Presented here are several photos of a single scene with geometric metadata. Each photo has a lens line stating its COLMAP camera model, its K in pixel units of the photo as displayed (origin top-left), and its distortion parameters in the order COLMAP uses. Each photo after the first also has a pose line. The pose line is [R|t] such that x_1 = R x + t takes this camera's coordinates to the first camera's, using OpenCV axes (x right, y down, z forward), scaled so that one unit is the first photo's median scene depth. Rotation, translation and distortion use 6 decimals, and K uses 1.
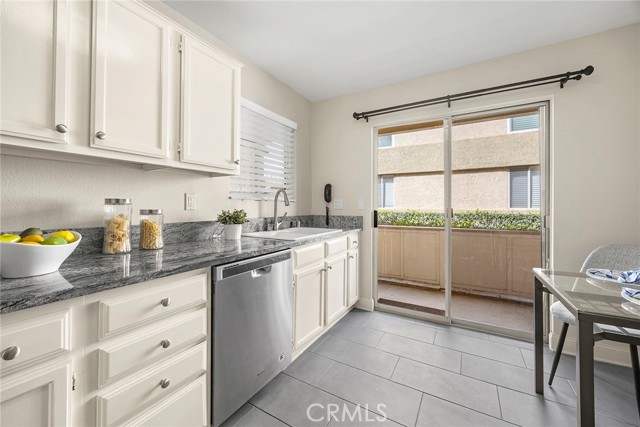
lens RADIAL K [[252.1, 0, 318.2], [0, 252.1, 206.3], [0, 0, 1]] dist [0.001887, 0.000156]
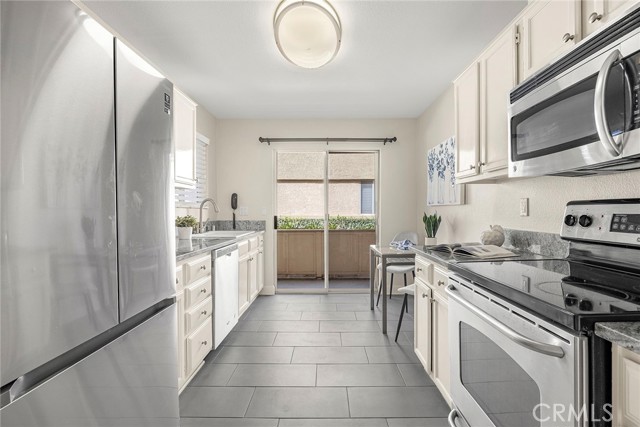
lens RADIAL K [[306.9, 0, 320.0], [0, 306.9, 213.5], [0, 0, 1]] dist [-0.024342, 0.000120]
pose [[0.869164, -0.001129, 0.494523, -0.338146], [-0.001141, 0.999990, 0.004289, -0.002933], [-0.494523, -0.004293, 0.869154, -0.446959]]
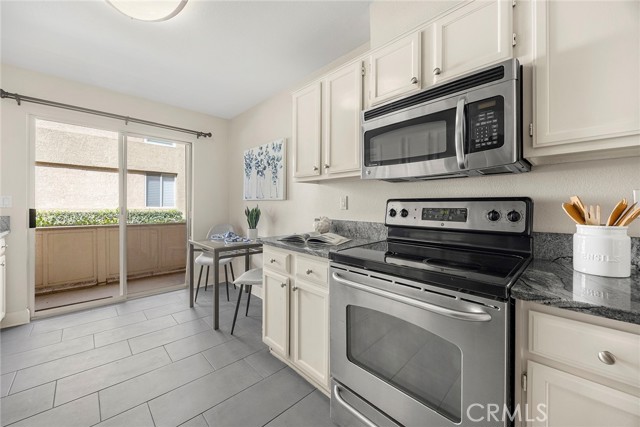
lens RADIAL K [[252.1, 0, 318.2], [0, 252.1, 206.3], [0, 0, 1]] dist [0.001887, 0.000156]
pose [[0.276259, 0.005628, 0.961067, -0.349142], [-0.010148, 0.999944, -0.002938, -0.001022], [-0.961030, -0.008941, 0.276301, -0.211318]]
